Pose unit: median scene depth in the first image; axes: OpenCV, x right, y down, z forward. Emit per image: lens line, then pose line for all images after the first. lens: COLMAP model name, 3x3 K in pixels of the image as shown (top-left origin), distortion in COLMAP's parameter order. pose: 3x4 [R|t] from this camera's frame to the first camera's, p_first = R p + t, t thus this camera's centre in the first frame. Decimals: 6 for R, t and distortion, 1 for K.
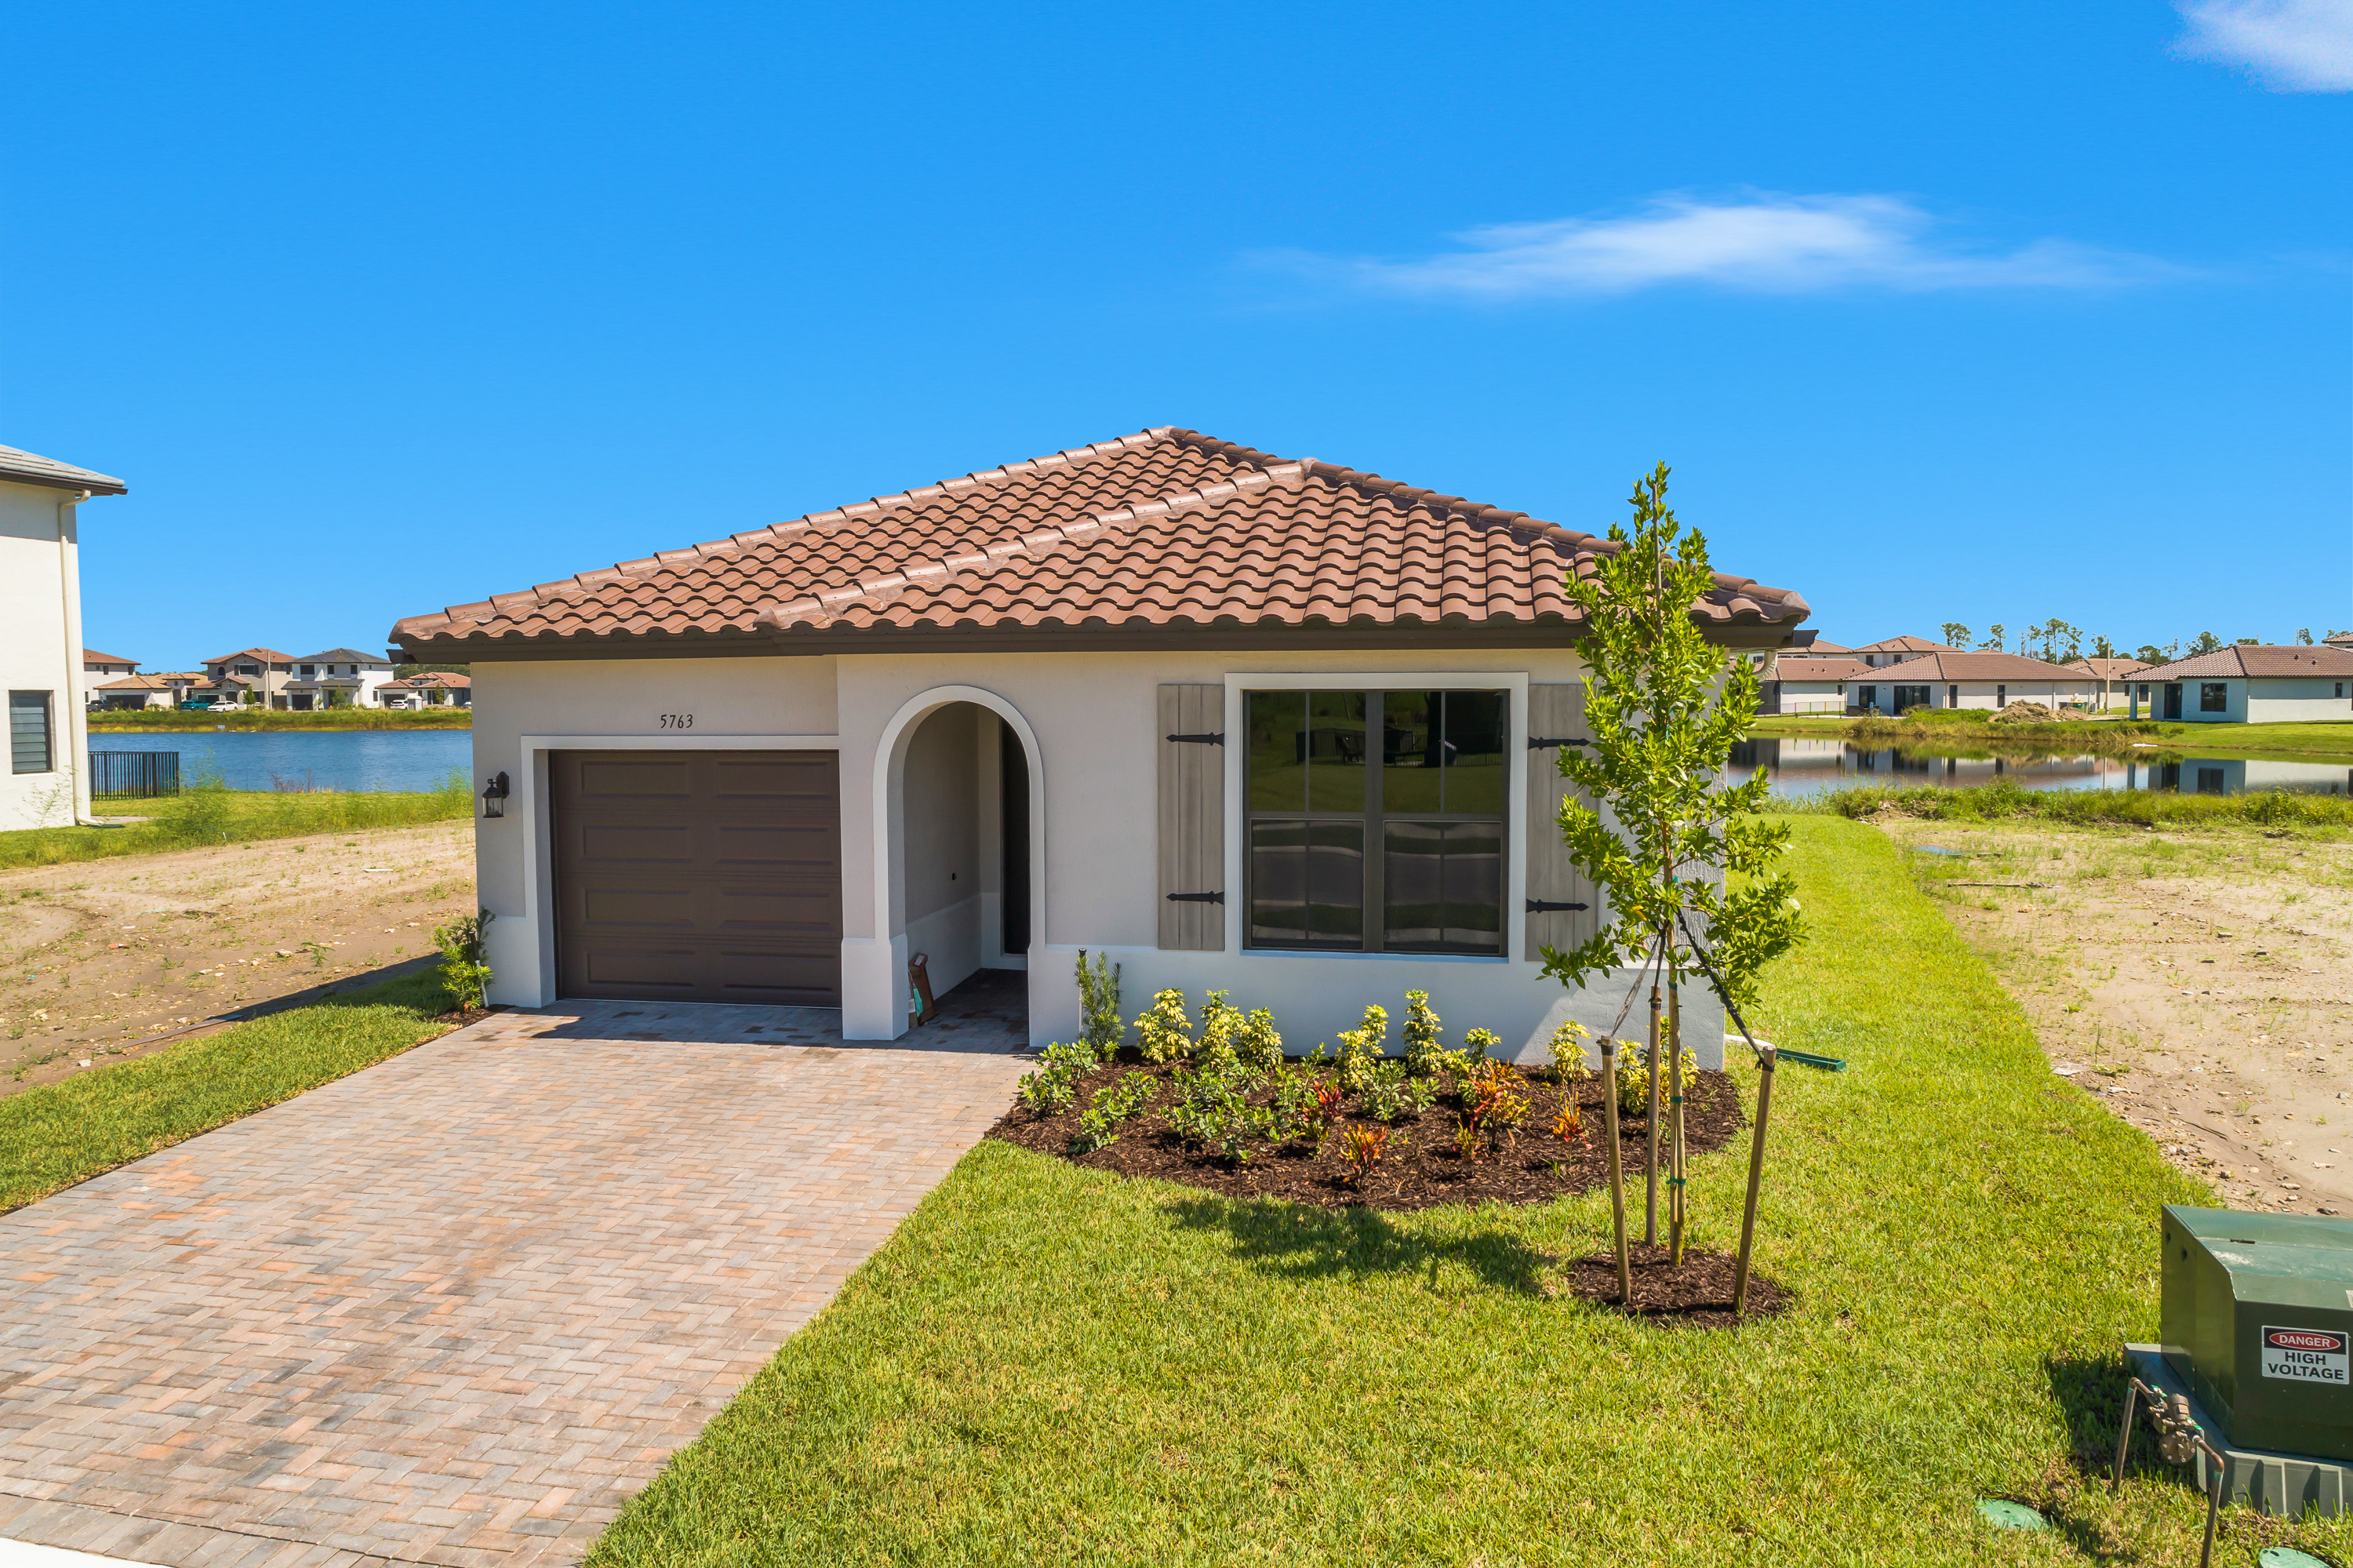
lens RADIAL K [[1565.1, 0, 1181.3], [0, 1565.1, 781.1], [0, 0, 1]] dist [-0.005633, 0.002998]
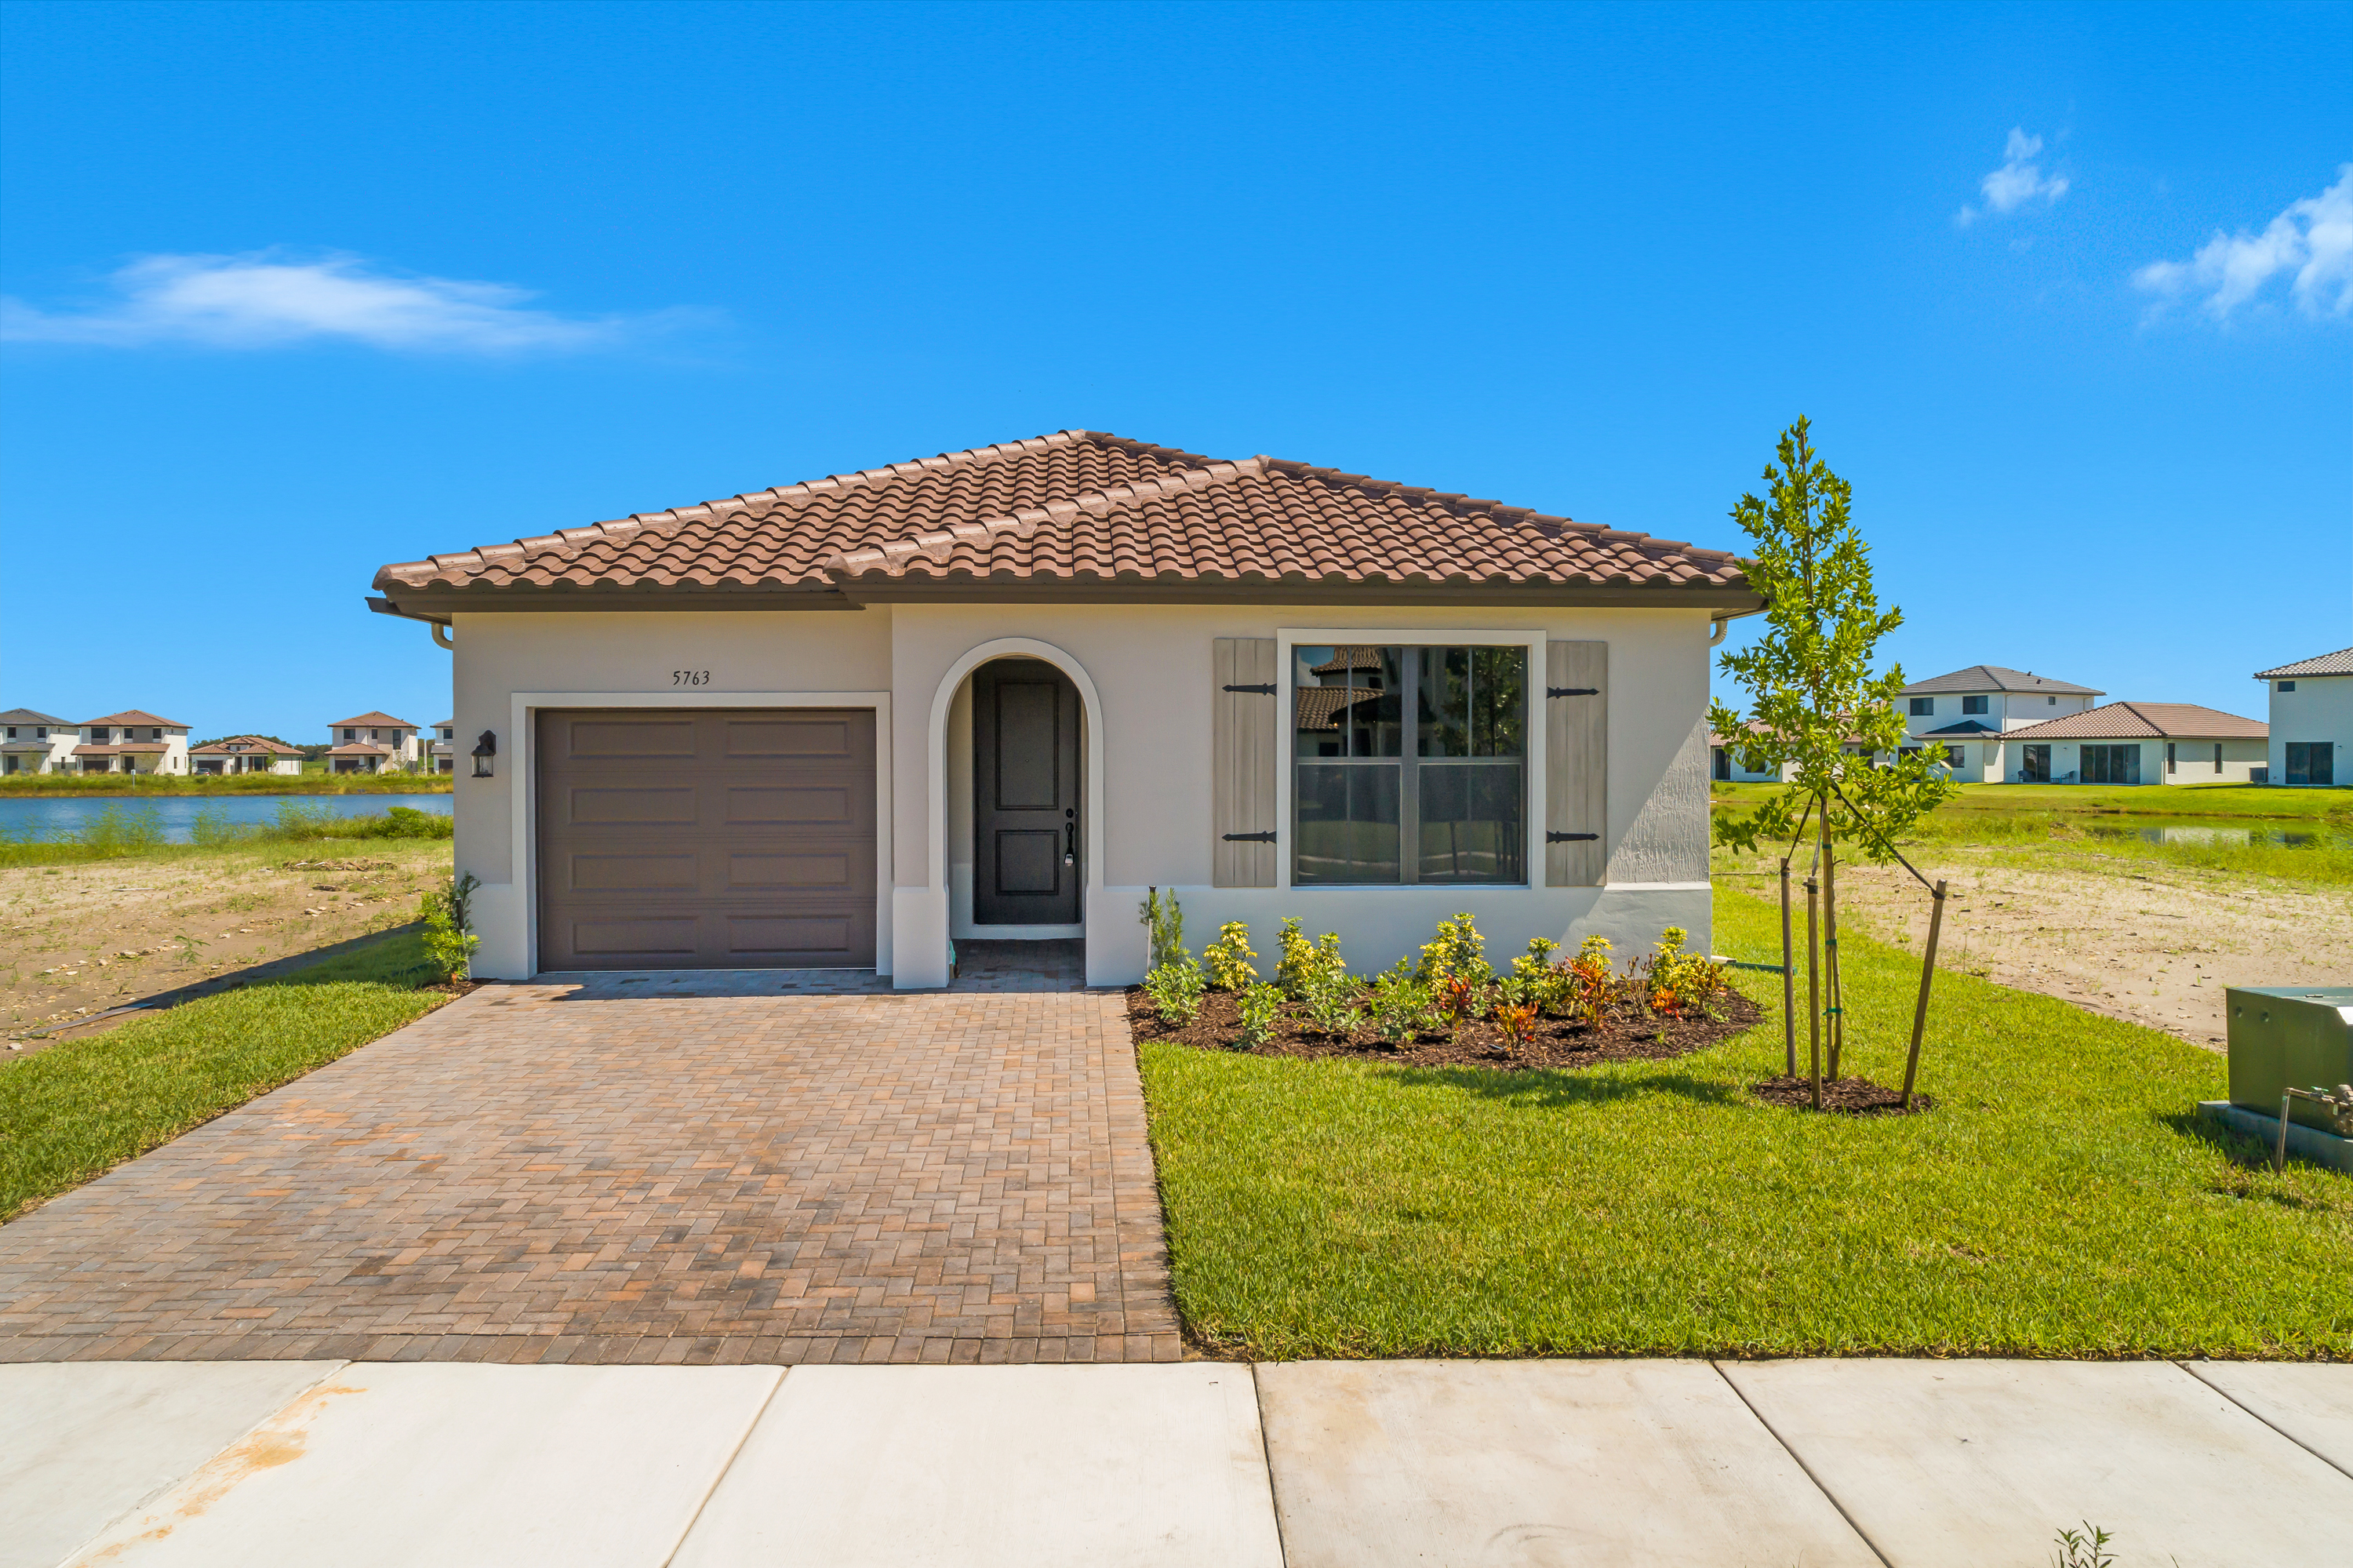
lens RADIAL K [[1565.1, 0, 1181.3], [0, 1565.1, 781.1], [0, 0, 1]] dist [-0.005633, 0.002998]
pose [[0.968169, 0.000013, 0.250297, -0.307510], [0.012066, 0.998835, -0.046726, 0.086378], [-0.250006, 0.048259, 0.967041, -0.024838]]
